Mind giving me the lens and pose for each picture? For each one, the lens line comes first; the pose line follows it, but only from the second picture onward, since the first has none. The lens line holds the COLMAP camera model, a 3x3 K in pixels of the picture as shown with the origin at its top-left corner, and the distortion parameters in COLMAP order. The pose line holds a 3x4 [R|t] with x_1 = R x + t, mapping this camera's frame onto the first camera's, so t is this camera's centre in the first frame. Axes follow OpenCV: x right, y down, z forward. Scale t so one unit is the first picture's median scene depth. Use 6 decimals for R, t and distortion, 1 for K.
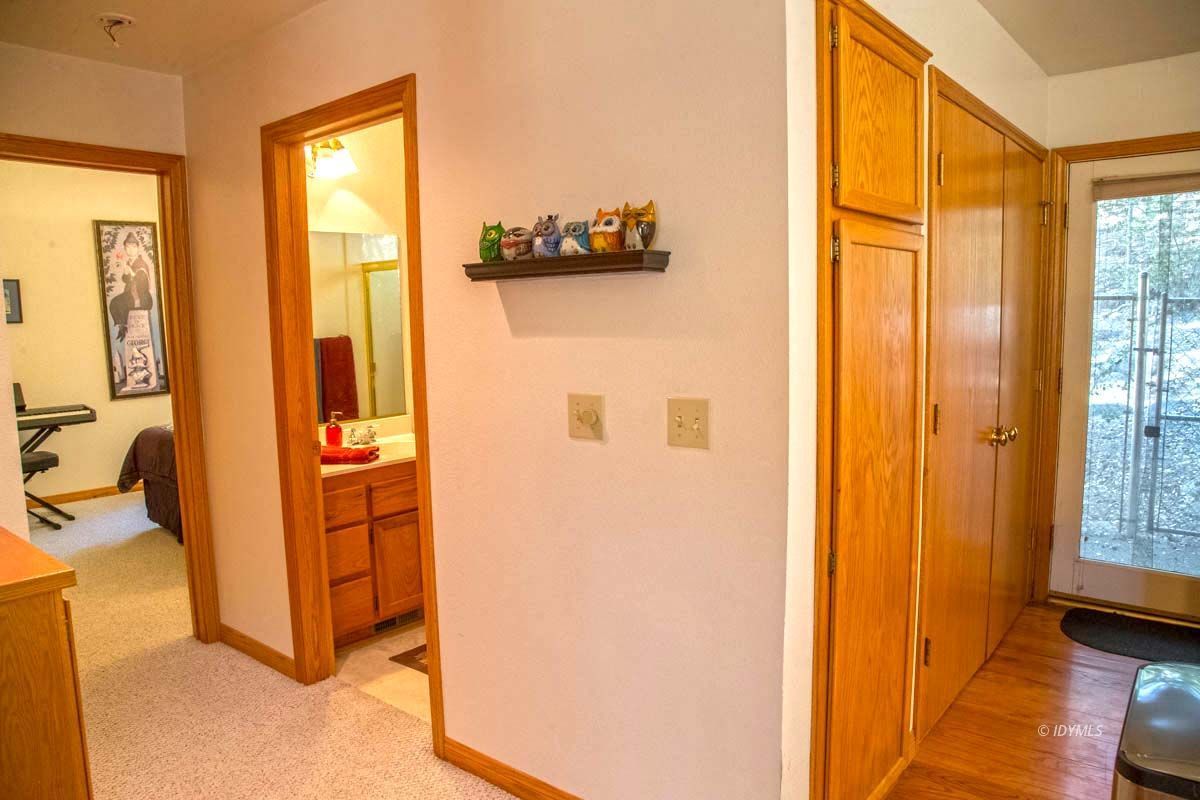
lens RADIAL K [[821.2, 0, 606.4], [0, 821.2, 408.1], [0, 0, 1]] dist [-0.129309, 0.075443]
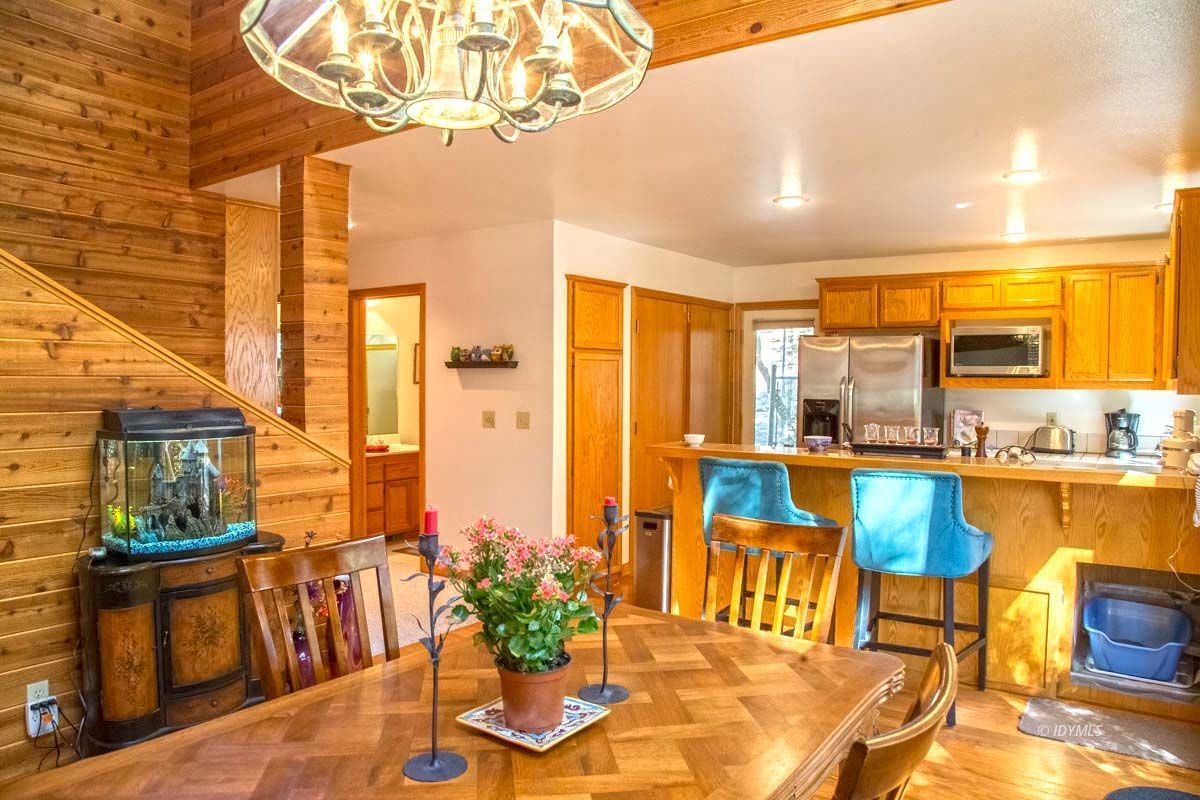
lens RADIAL K [[809.0, 0, 599.6], [0, 809.0, 405.4], [0, 0, 1]] dist [-0.123446, 0.059103]
pose [[0.997081, 0.025402, 0.071999, 0.147516], [-0.019347, 0.996313, -0.083579, 0.180799], [-0.073856, 0.081942, 0.993897, -1.690880]]
